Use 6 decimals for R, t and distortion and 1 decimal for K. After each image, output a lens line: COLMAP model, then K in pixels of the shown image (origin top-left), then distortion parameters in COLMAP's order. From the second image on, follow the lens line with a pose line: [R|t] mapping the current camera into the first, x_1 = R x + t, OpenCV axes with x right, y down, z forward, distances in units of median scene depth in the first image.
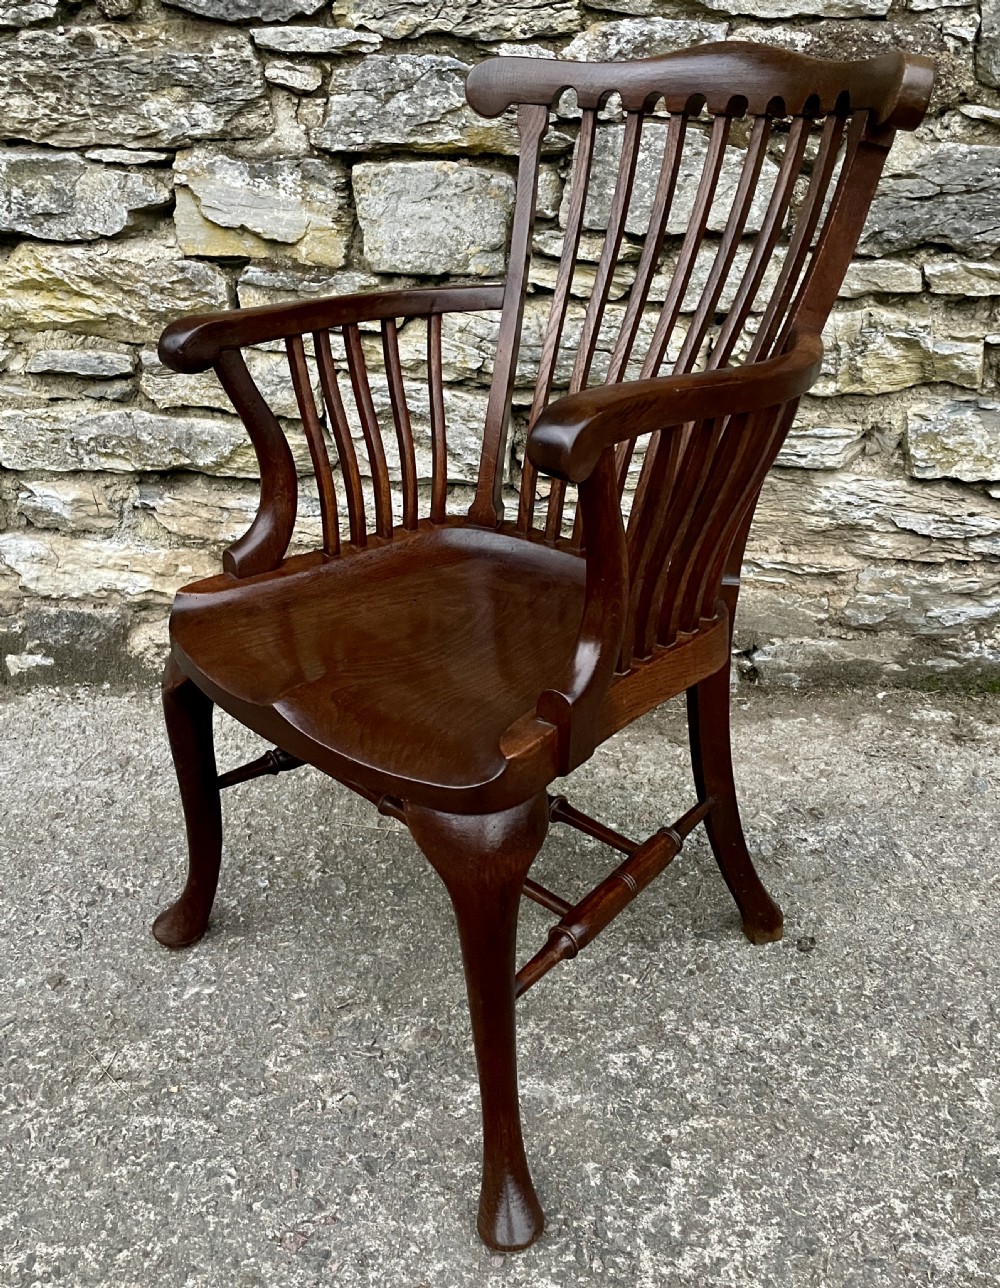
lens RADIAL K [[1179.7, 0, 499.2], [0, 1179.7, 586.3], [0, 0, 1]] dist [0.078577, -0.109180]
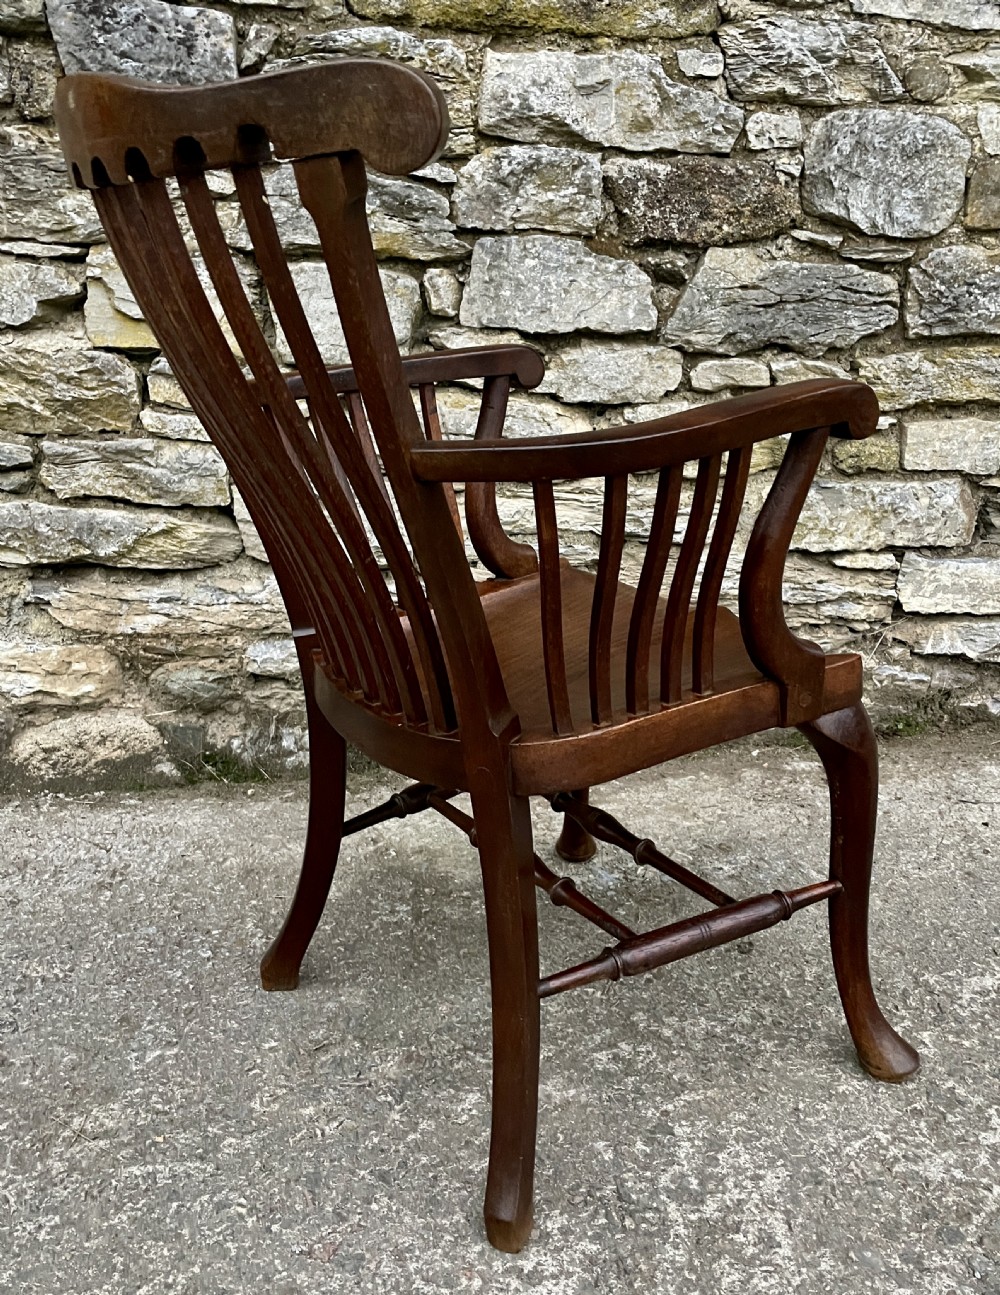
lens RADIAL K [[1184.0, 0, 527.1], [0, 1184.0, 615.5], [0, 0, 1]] dist [0.079261, -0.110937]
pose [[0.975429, -0.032384, 0.217923, -0.143285], [0.063555, 0.988449, -0.137586, 0.124986], [-0.210950, 0.148056, 0.966219, -0.040425]]
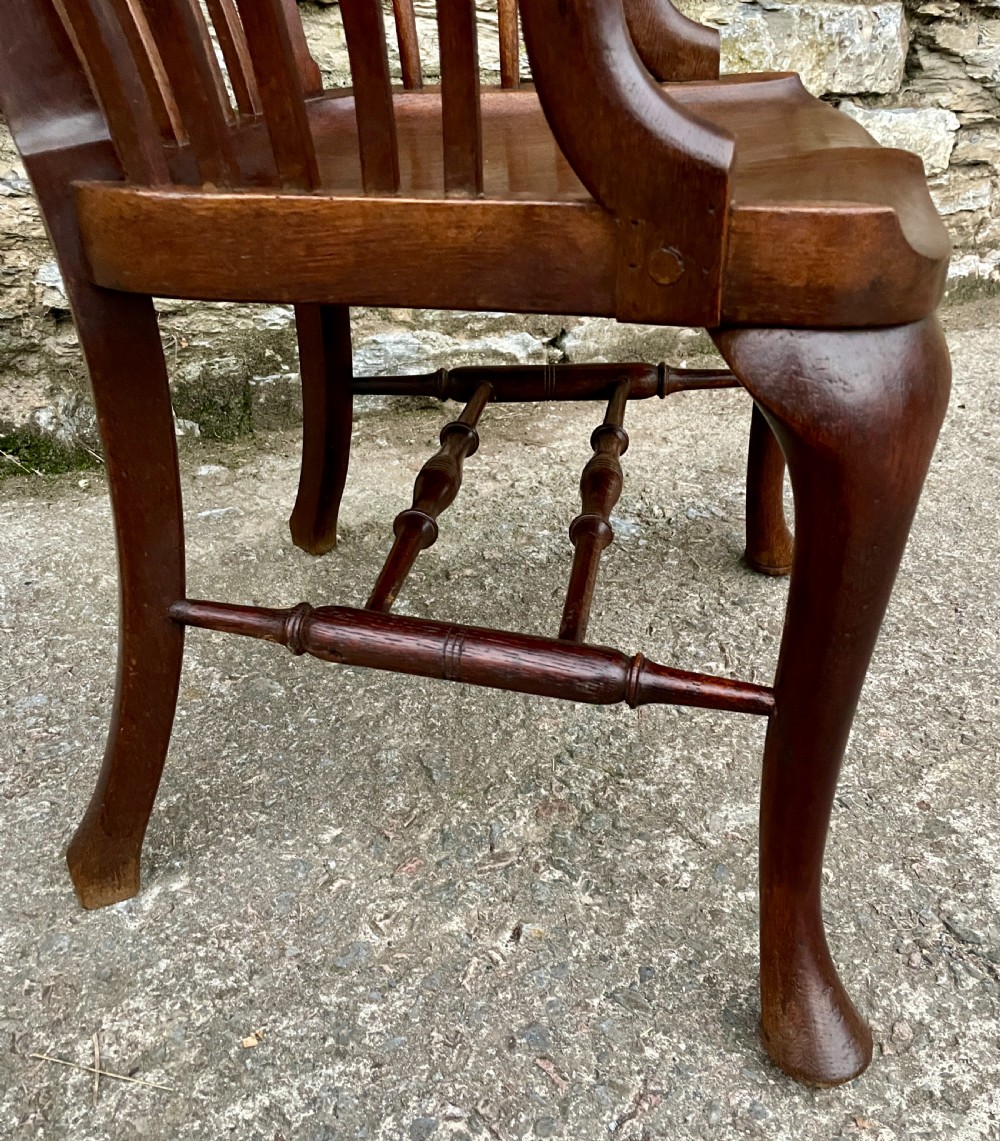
lens RADIAL K [[1047.6, 0, 517.7], [0, 1047.6, 579.1], [0, 0, 1]] dist [0.085251, -0.122314]
pose [[0.843055, -0.237821, 0.482389, -0.281472], [0.183711, 0.970312, 0.157304, 0.122053], [-0.505478, -0.043996, 0.861717, 0.407696]]
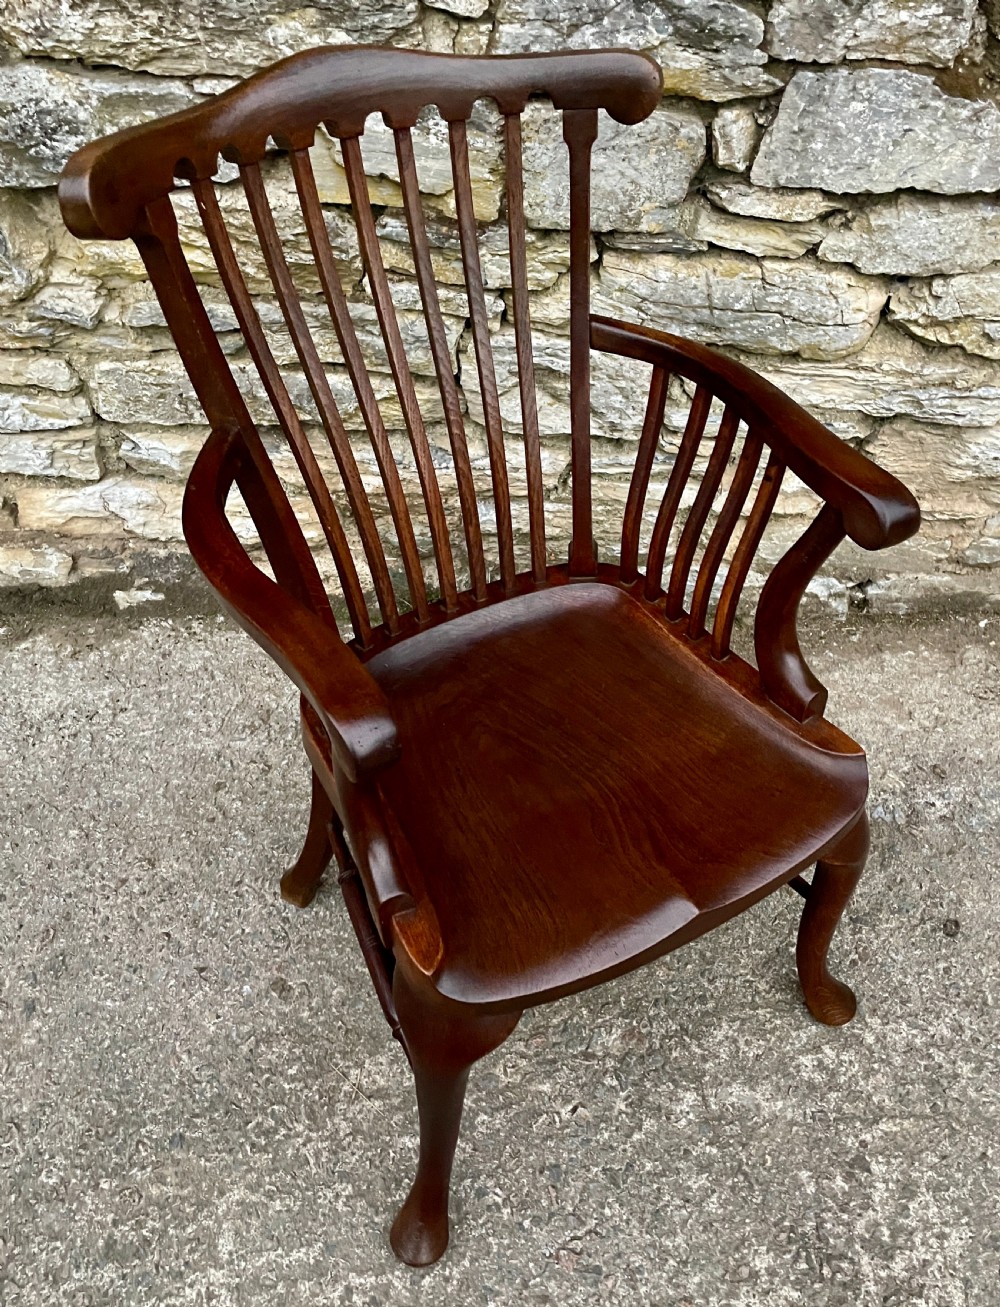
lens RADIAL K [[1121.7, 0, 494.4], [0, 1121.7, 644.6], [0, 0, 1]] dist [0.079743, -0.114672]
pose [[0.997029, -0.025893, 0.072538, -0.215510], [-0.001327, 0.935883, 0.352309, -0.289922], [-0.077010, -0.351359, 0.933068, 0.117668]]
